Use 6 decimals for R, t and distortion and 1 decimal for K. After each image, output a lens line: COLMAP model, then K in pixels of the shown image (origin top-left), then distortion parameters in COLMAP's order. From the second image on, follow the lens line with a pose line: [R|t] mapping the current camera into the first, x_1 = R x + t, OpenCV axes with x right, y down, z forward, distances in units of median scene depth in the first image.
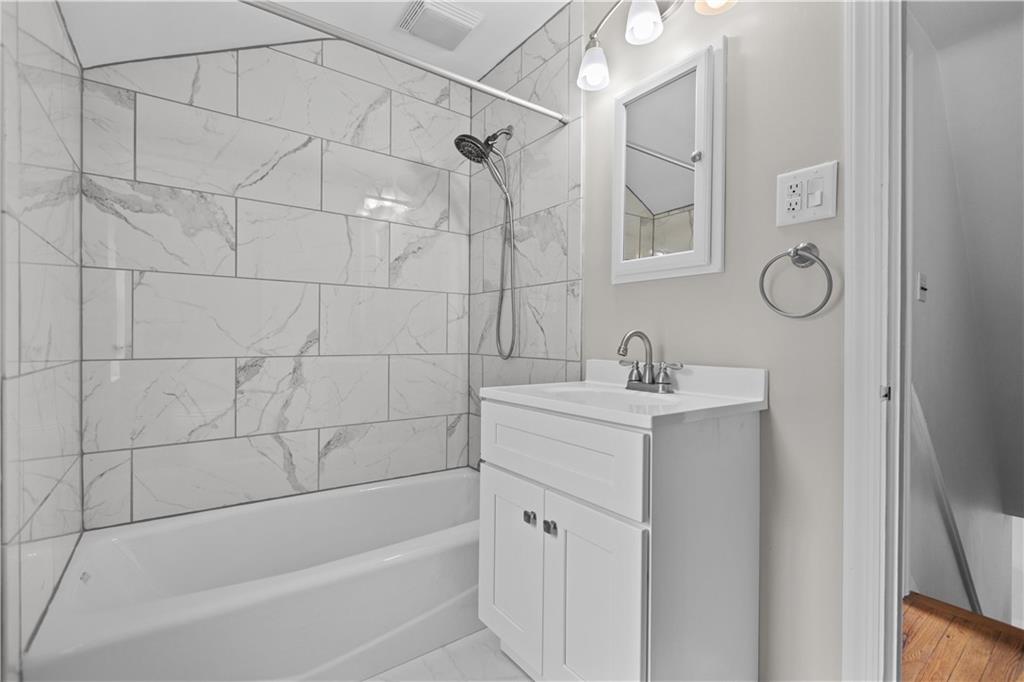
lens RADIAL K [[464.2, 0, 517.6], [0, 464.2, 340.4], [0, 0, 1]] dist [0.000185, 0.001177]
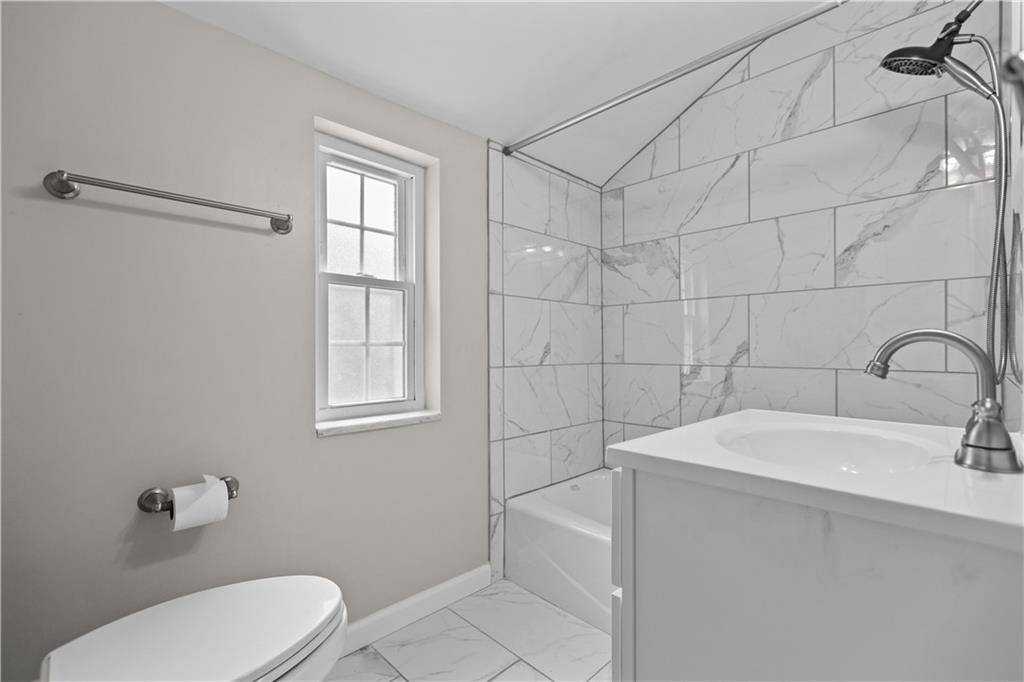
lens RADIAL K [[464.2, 0, 517.2], [0, 464.2, 346.2], [0, 0, 1]] dist [0.000185, 0.001177]
pose [[0.134420, -0.011332, -0.990860, 0.538157], [-0.003862, 0.999921, -0.011960, 0.003180], [0.990917, 0.005435, 0.134366, 0.392450]]
